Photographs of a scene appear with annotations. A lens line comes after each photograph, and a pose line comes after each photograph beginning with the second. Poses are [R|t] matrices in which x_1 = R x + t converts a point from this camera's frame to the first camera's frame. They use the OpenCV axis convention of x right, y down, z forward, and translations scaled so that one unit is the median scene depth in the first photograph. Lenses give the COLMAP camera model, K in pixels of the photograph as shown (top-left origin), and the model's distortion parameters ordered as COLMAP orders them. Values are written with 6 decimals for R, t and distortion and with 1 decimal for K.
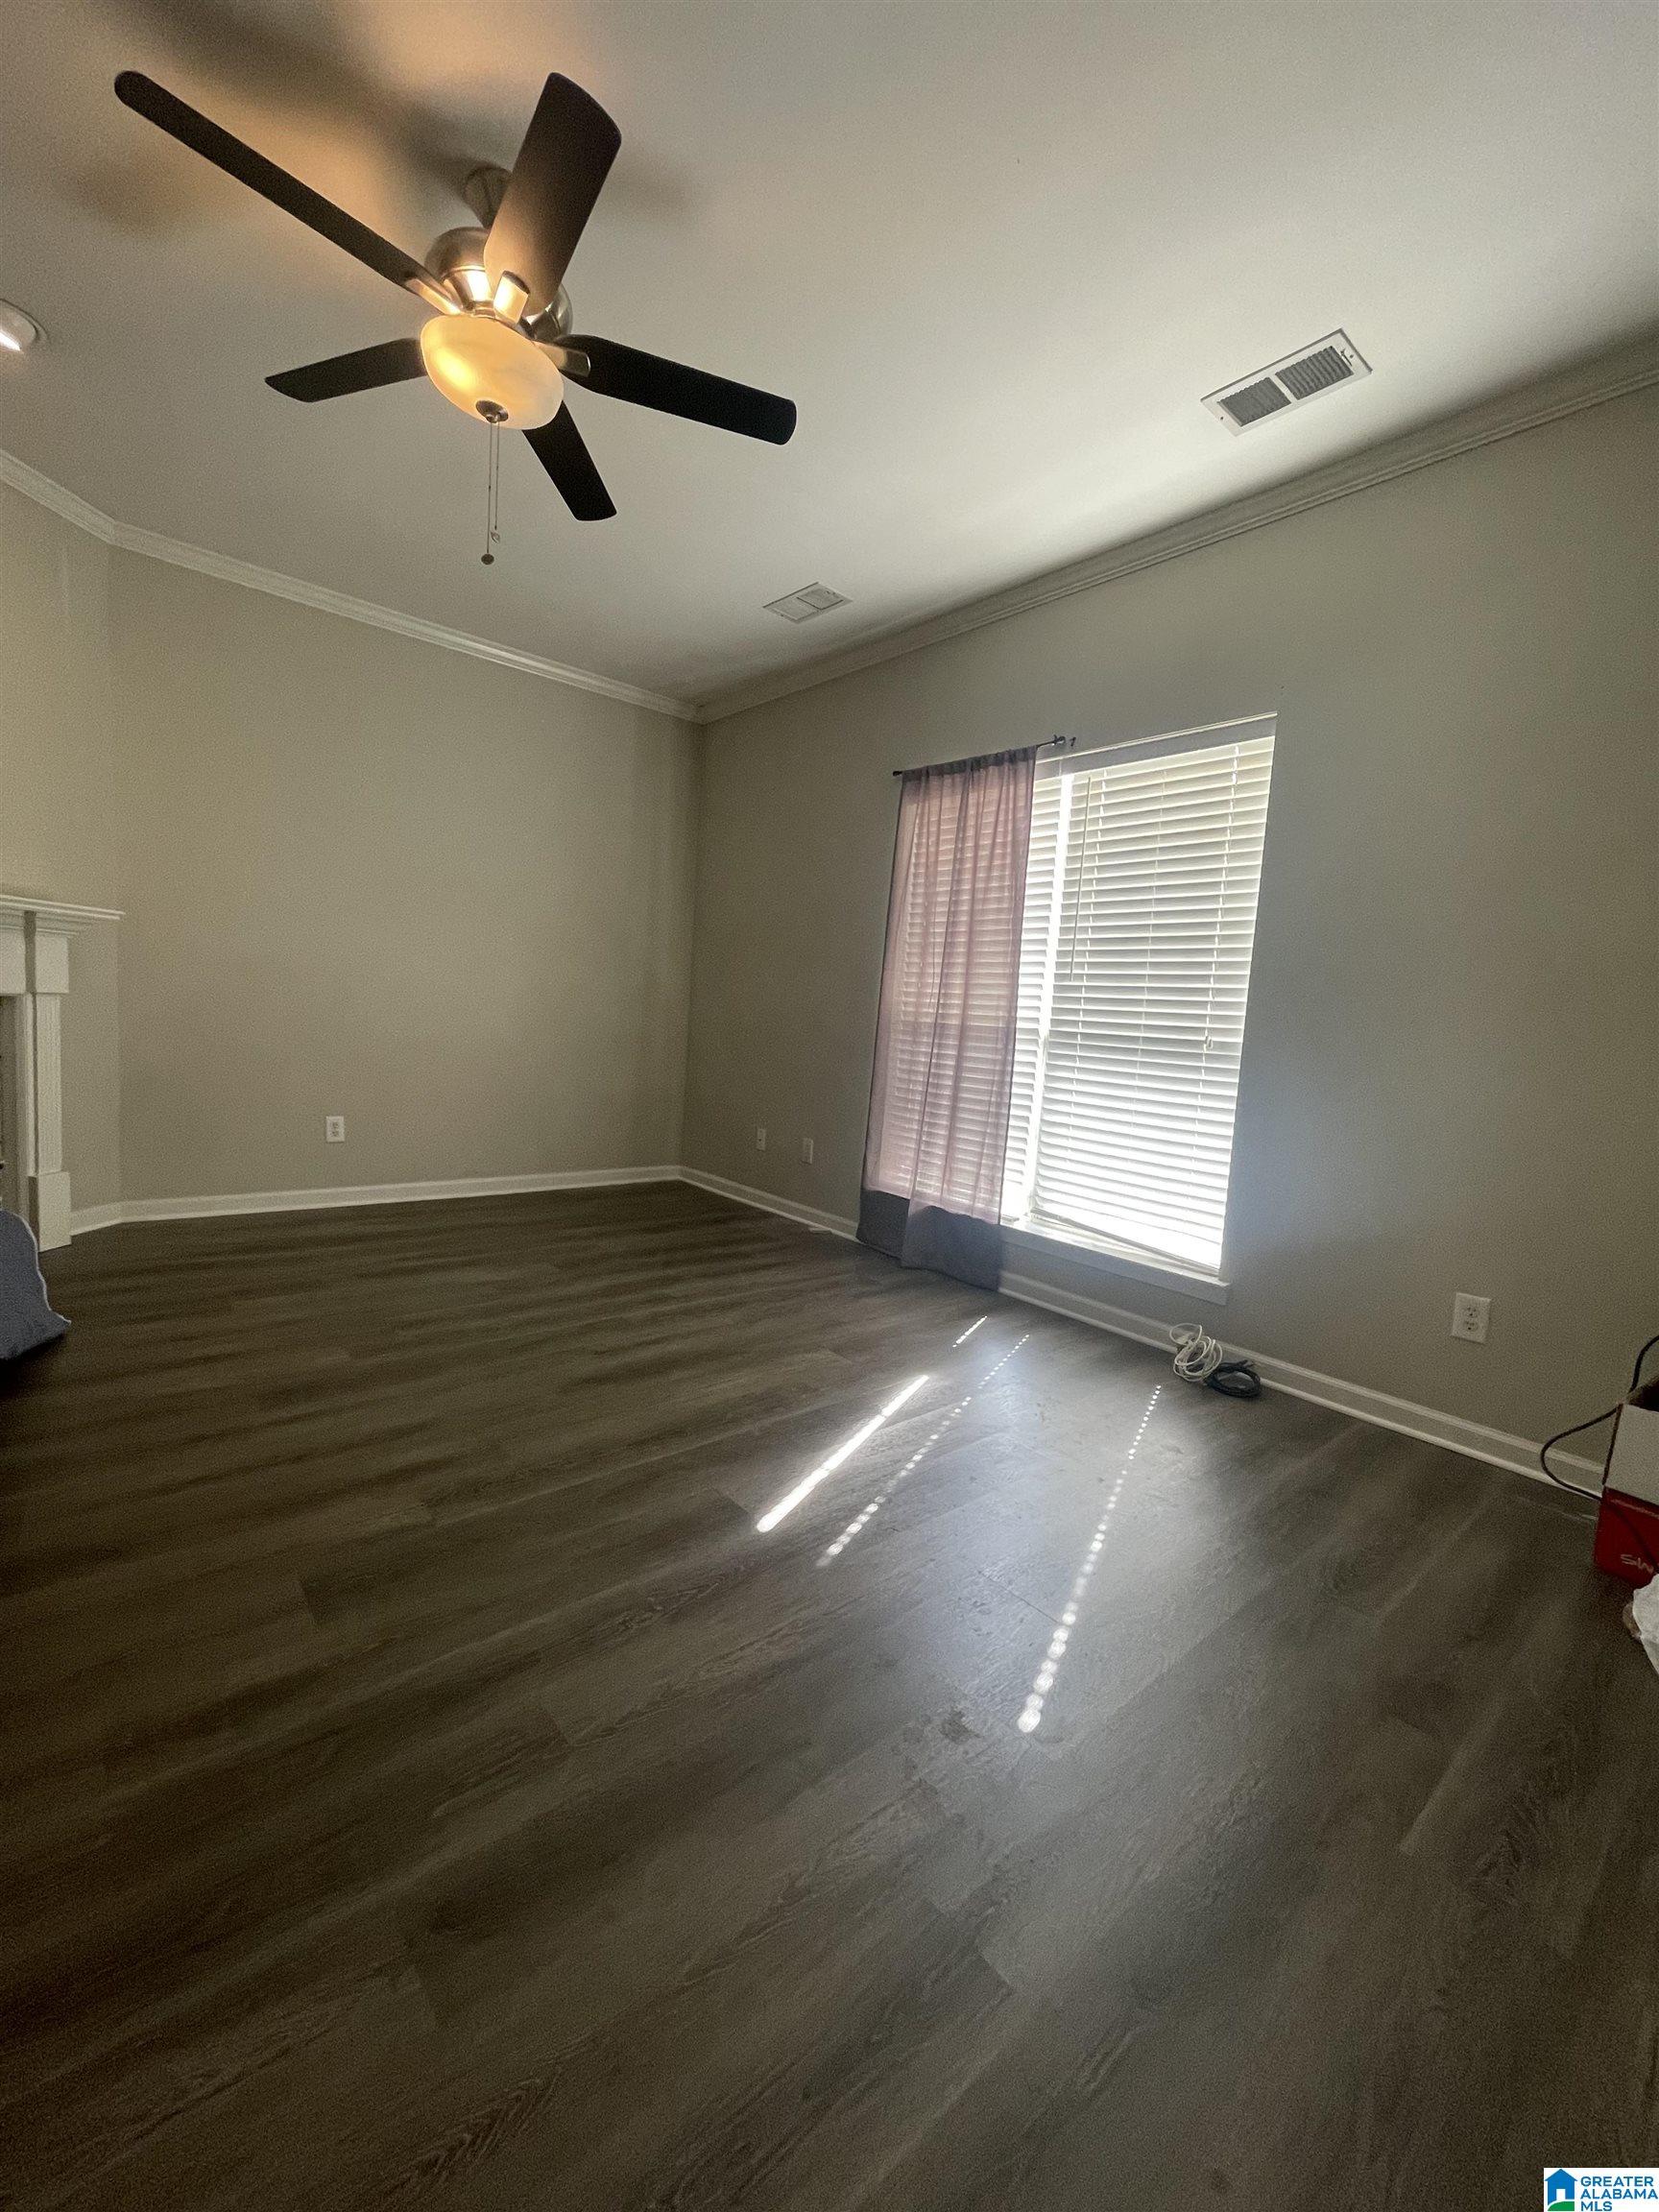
lens RADIAL K [[900.3, 0, 830.9], [0, 900.3, 1101.3], [0, 0, 1]] dist [0.002258, -0.000733]
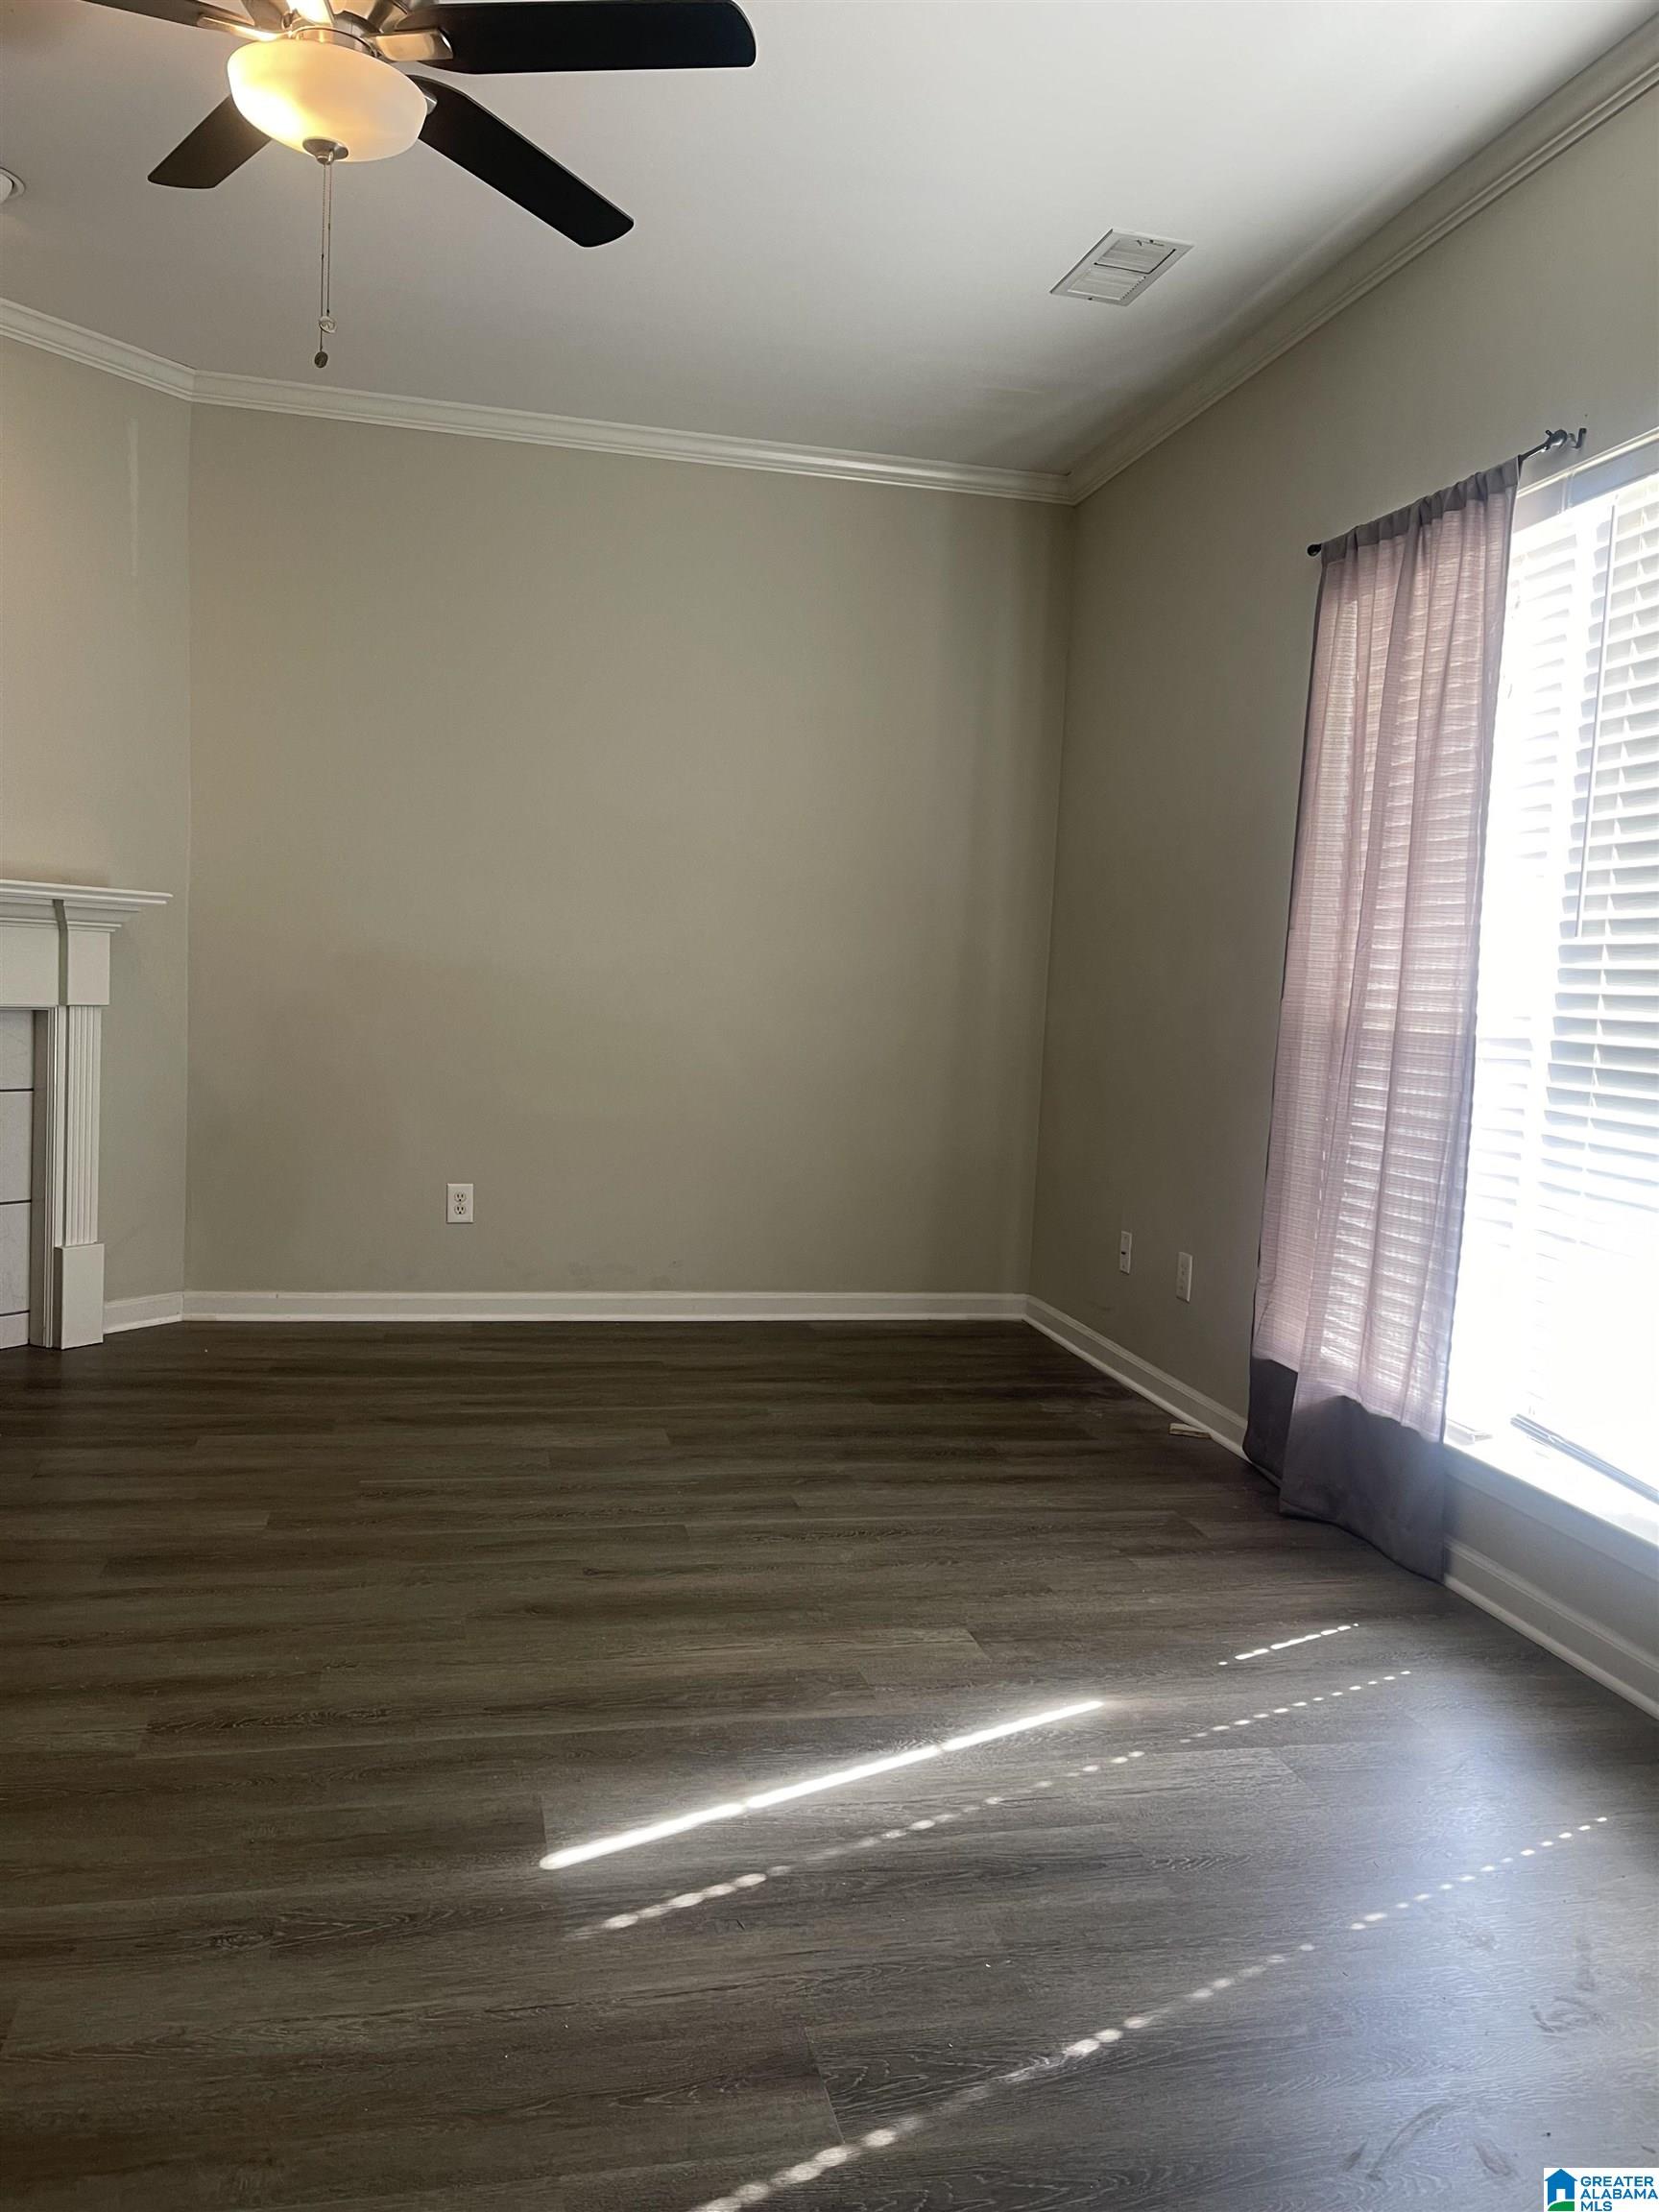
lens RADIAL K [[1686.3, 0, 827.3], [0, 1686.3, 1098.8], [0, 0, 1]] dist [0.049429, -0.017445]
pose [[0.885603, 0.005304, -0.464413, 0.328440], [-0.031098, 0.998368, -0.047898, 0.006844], [0.463401, 0.056861, 0.884322, 0.030222]]
